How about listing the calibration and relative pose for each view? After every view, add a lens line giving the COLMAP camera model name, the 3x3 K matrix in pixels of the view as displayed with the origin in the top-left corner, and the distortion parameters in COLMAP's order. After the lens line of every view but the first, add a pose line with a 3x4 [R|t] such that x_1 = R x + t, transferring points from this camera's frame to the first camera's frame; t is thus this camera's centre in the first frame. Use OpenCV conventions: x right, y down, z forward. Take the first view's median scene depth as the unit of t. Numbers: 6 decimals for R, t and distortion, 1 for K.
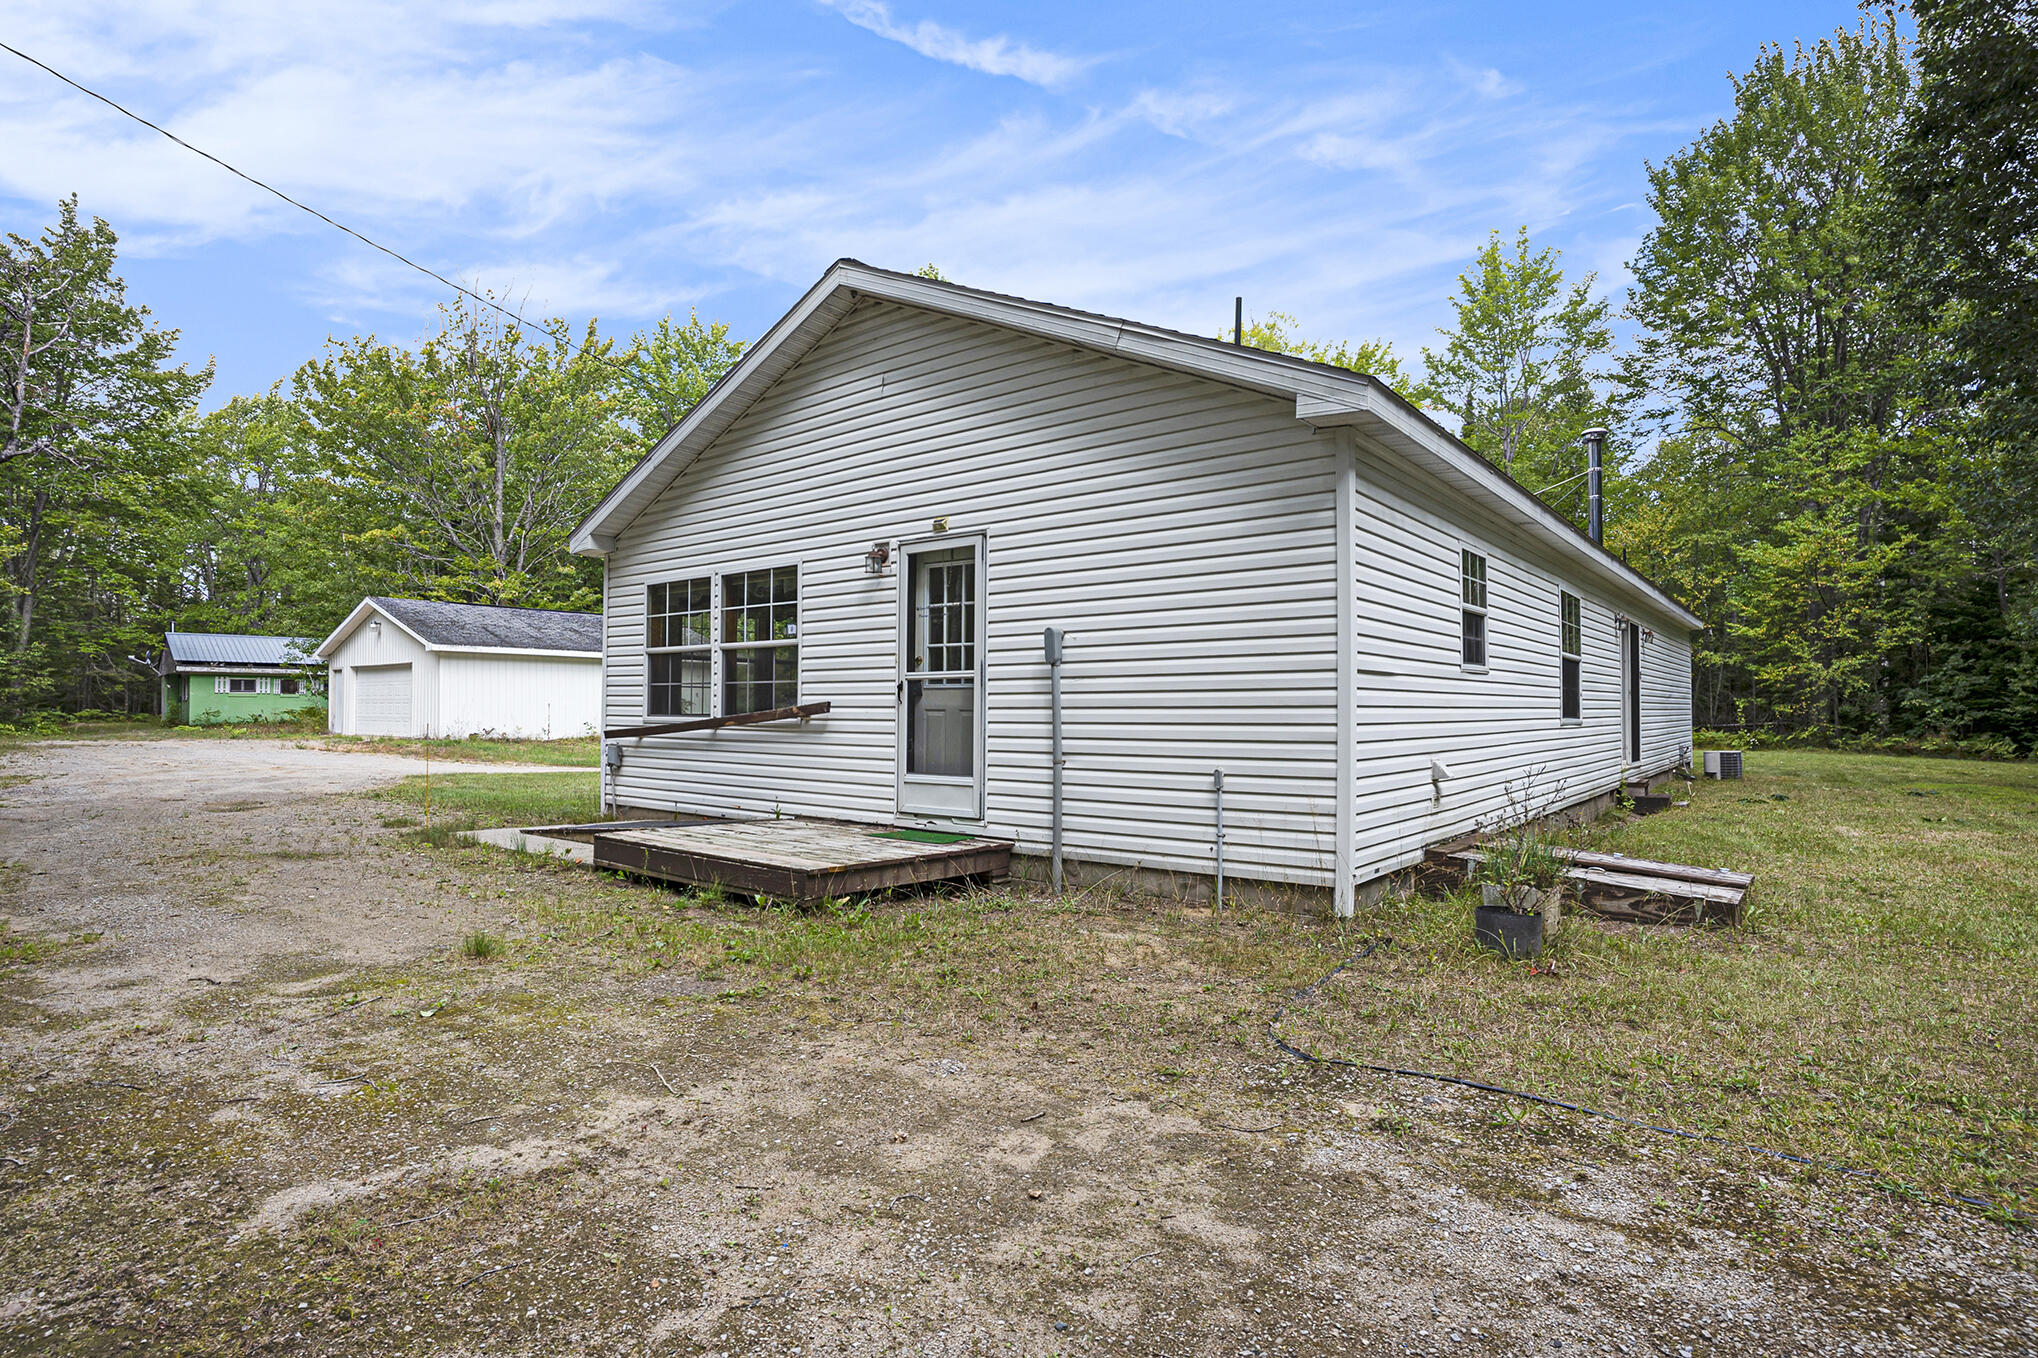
lens RADIAL K [[1017.8, 0, 1027.8], [0, 1017.8, 689.0], [0, 0, 1]] dist [-0.023156, 0.000329]
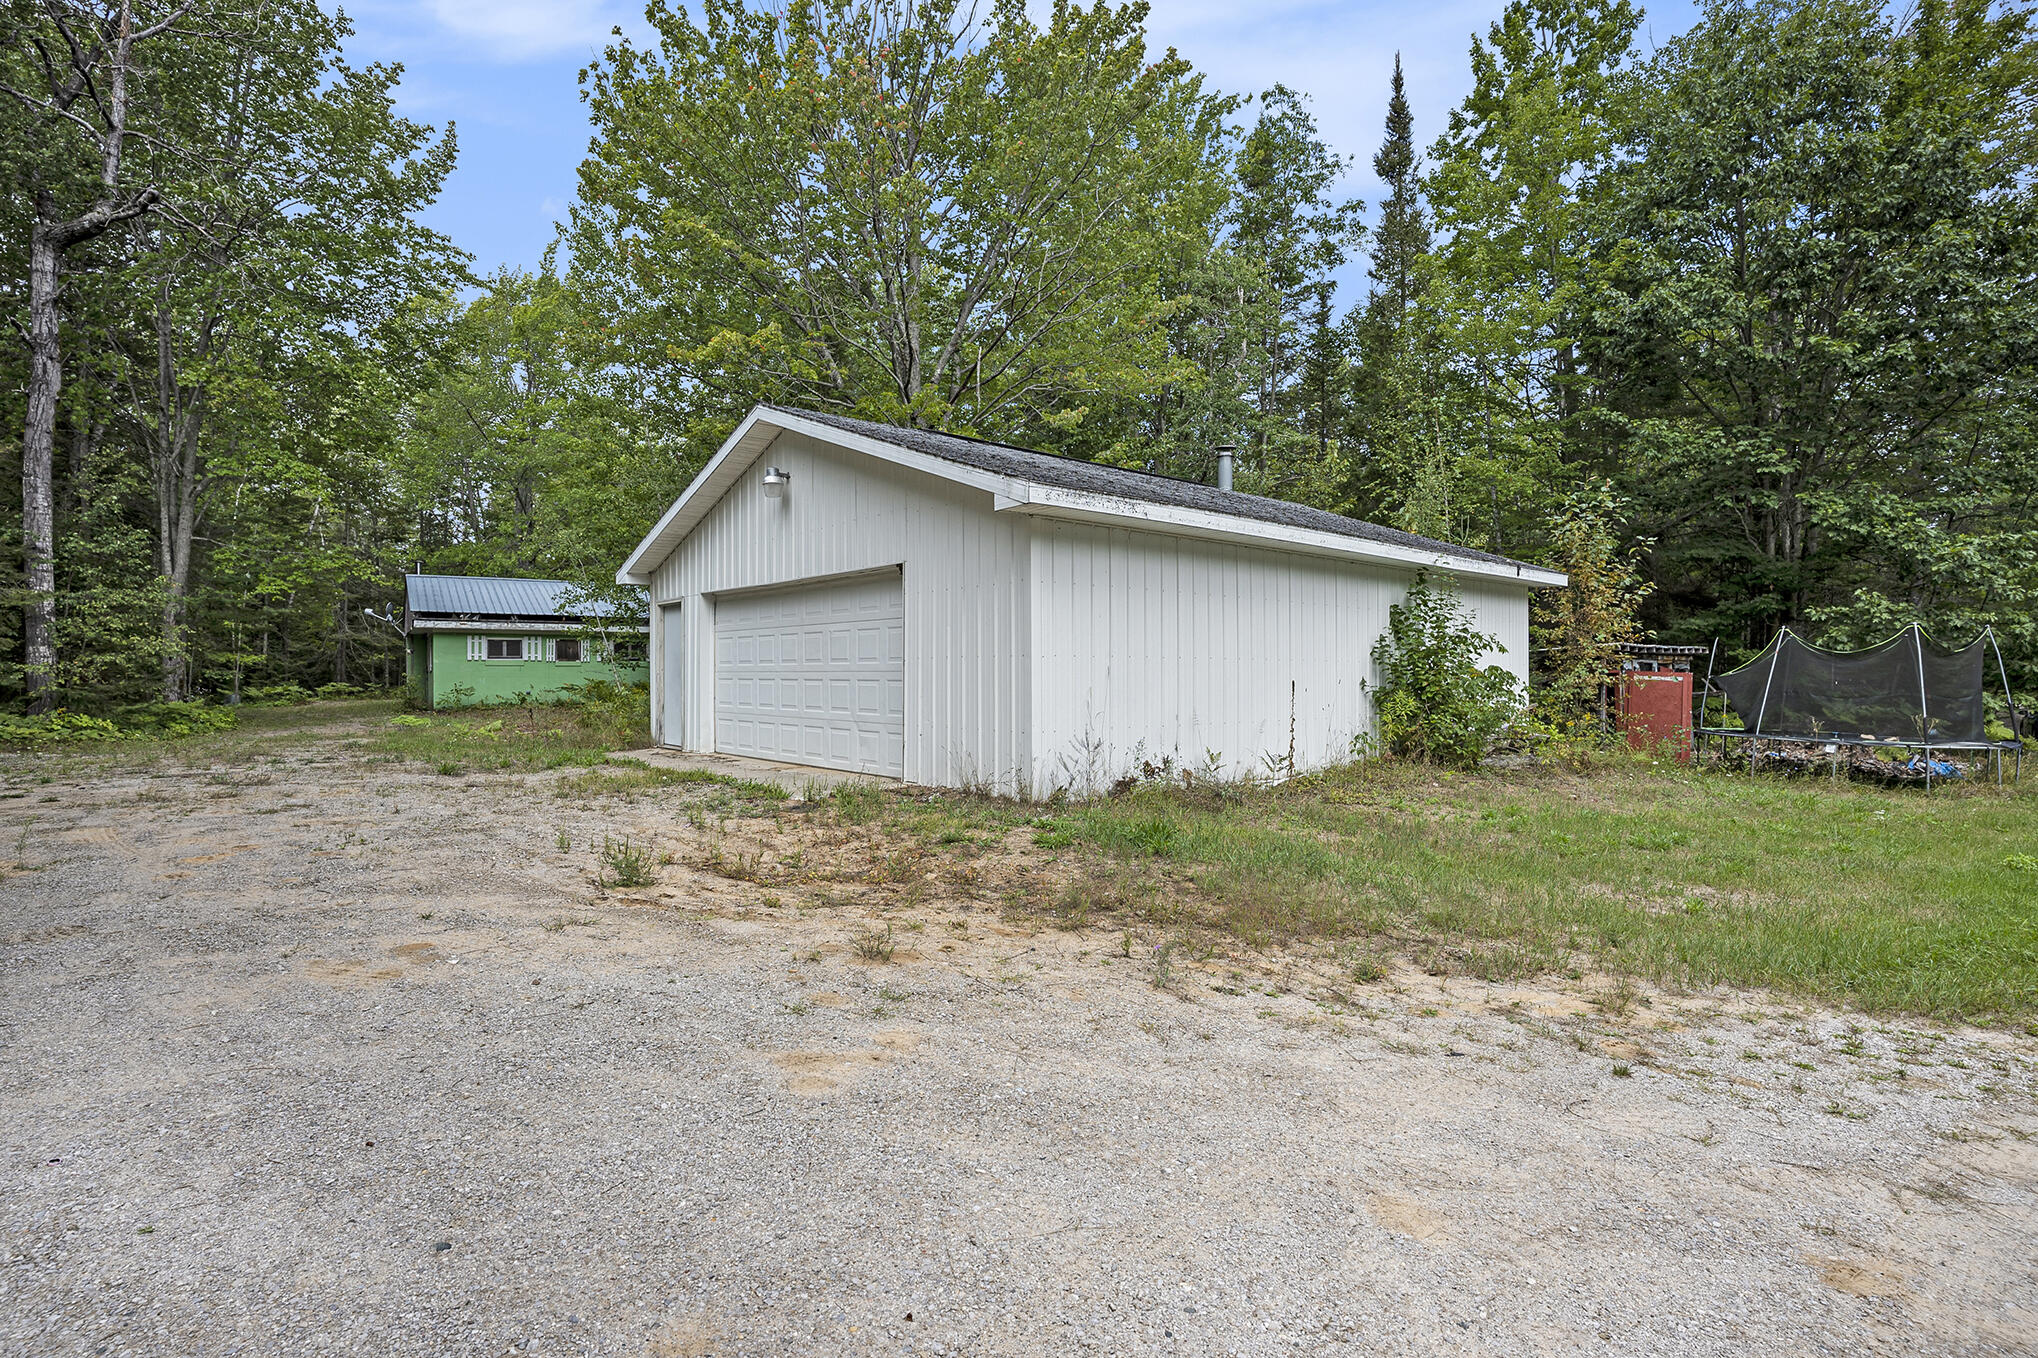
lens RADIAL K [[980.0, 0, 1030.8], [0, 980.0, 681.4], [0, 0, 1]] dist [-0.031469, 0.000770]
pose [[0.982763, -0.001631, -0.184862, -0.443803], [0.006786, 0.999605, 0.027259, 0.004147], [0.184744, -0.028044, 0.982386, 0.597455]]
